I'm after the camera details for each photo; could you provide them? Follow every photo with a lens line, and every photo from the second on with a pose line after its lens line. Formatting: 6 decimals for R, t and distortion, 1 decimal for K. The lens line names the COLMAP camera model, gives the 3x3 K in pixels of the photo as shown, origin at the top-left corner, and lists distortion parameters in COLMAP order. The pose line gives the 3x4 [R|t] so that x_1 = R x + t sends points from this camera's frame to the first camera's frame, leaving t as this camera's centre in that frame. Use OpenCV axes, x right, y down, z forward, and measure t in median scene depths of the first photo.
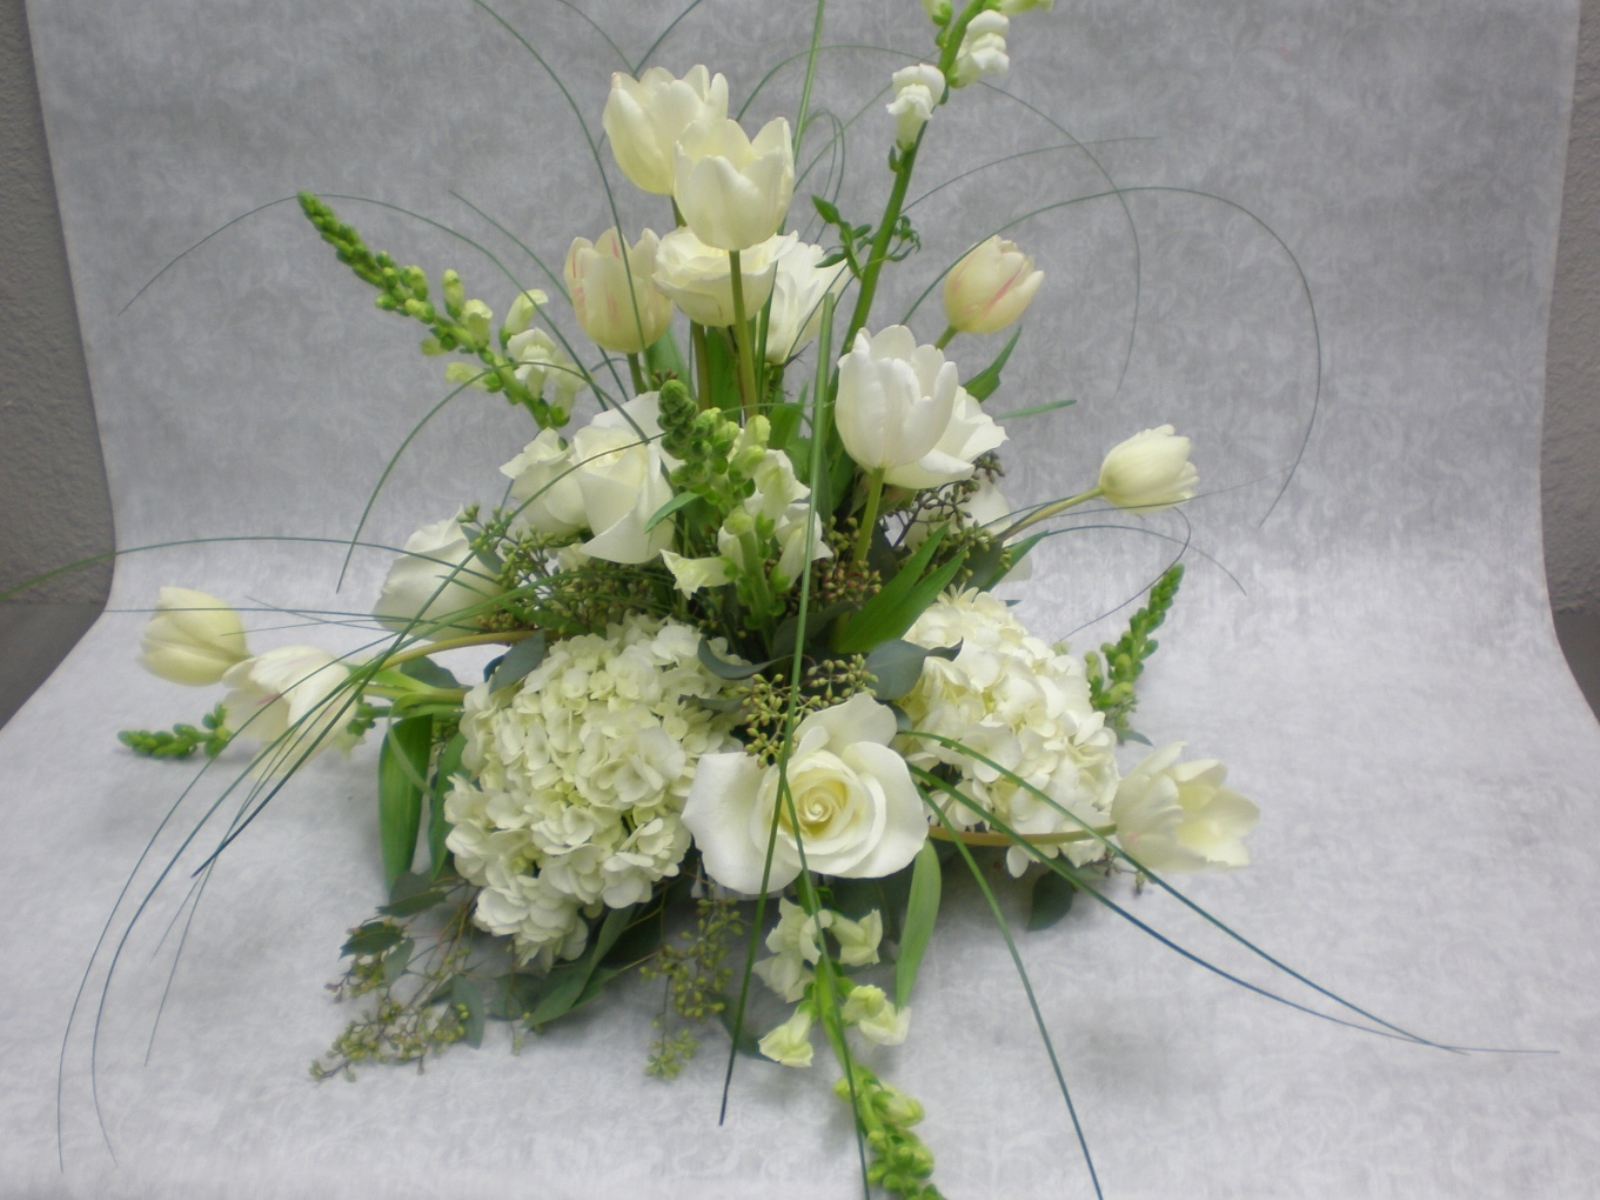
lens RADIAL K [[2193.2, 0, 707.6], [0, 2193.2, 623.9], [0, 0, 1]] dist [-0.117184, 0.000000]
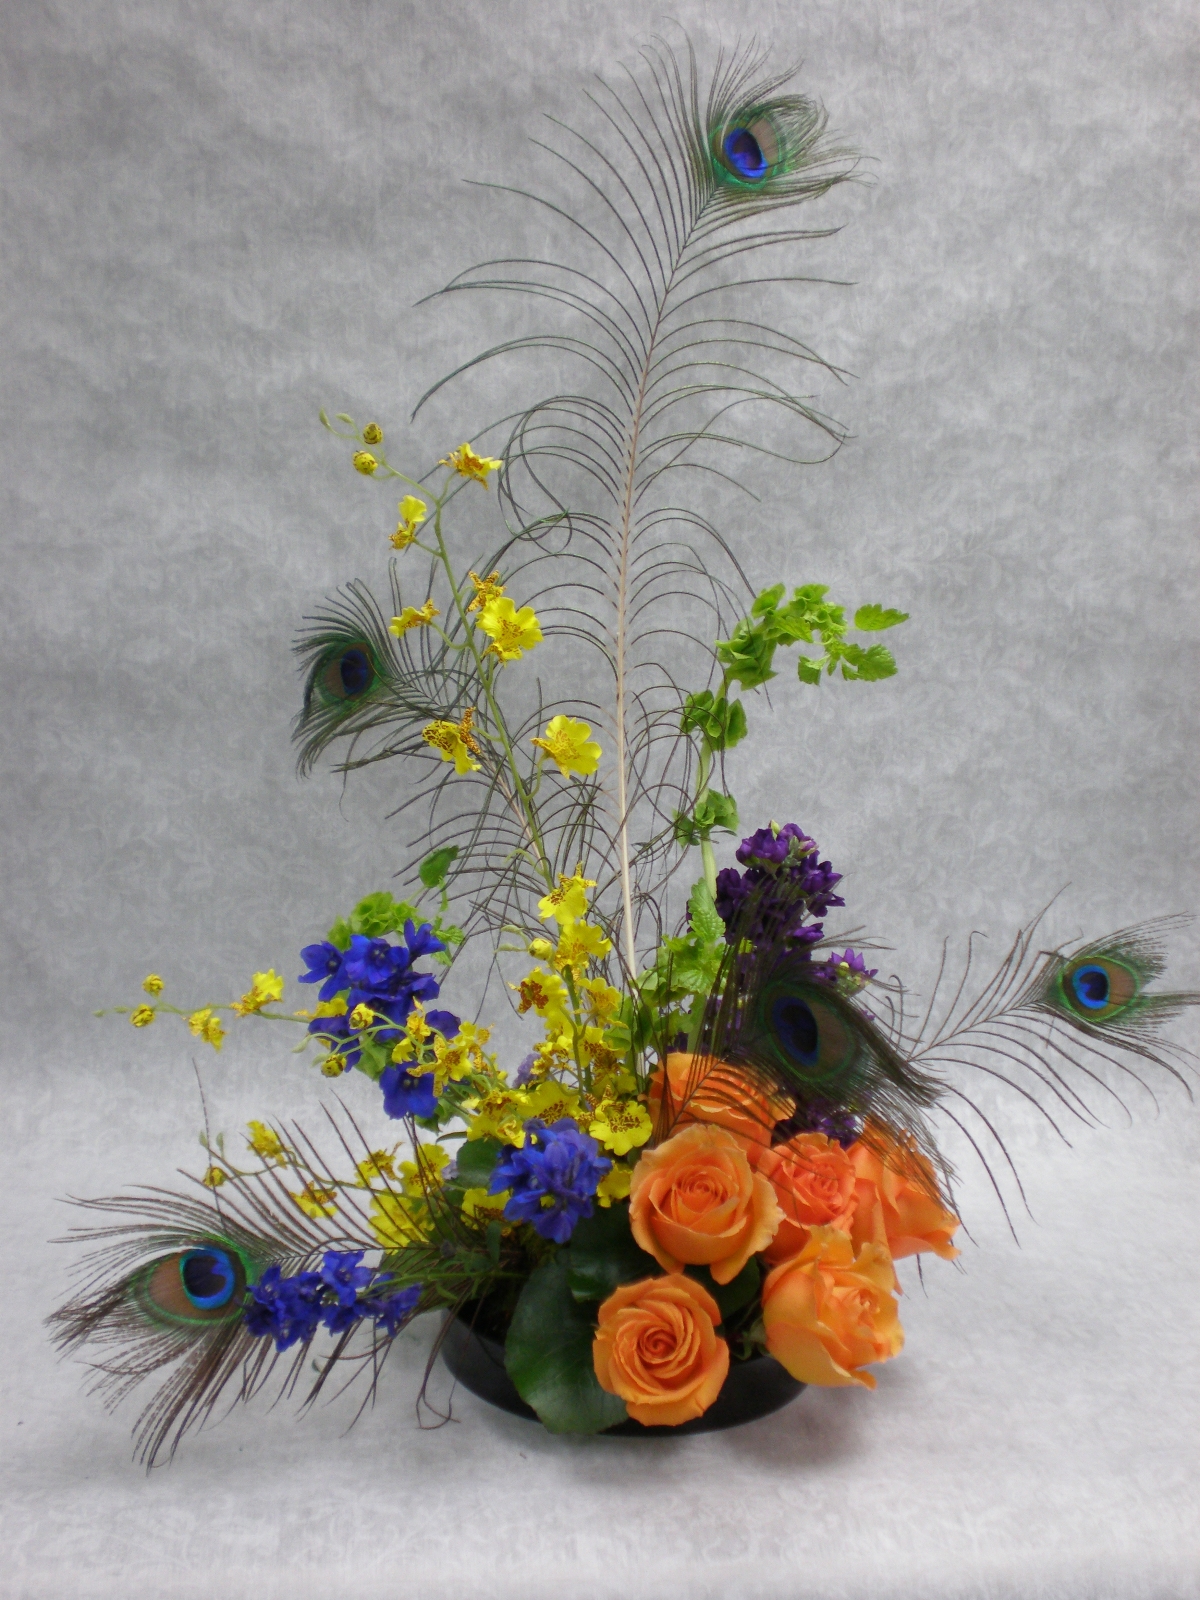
lens RADIAL K [[2200.8, 0, 608.5], [0, 2200.8, 794.8], [0, 0, 1]] dist [0.018865, 0.000000]
pose [[0.977346, 0.036045, 0.208554, -0.214678], [0.010466, 0.975955, -0.217723, 0.073054], [-0.211387, 0.214973, 0.953468, -0.131517]]
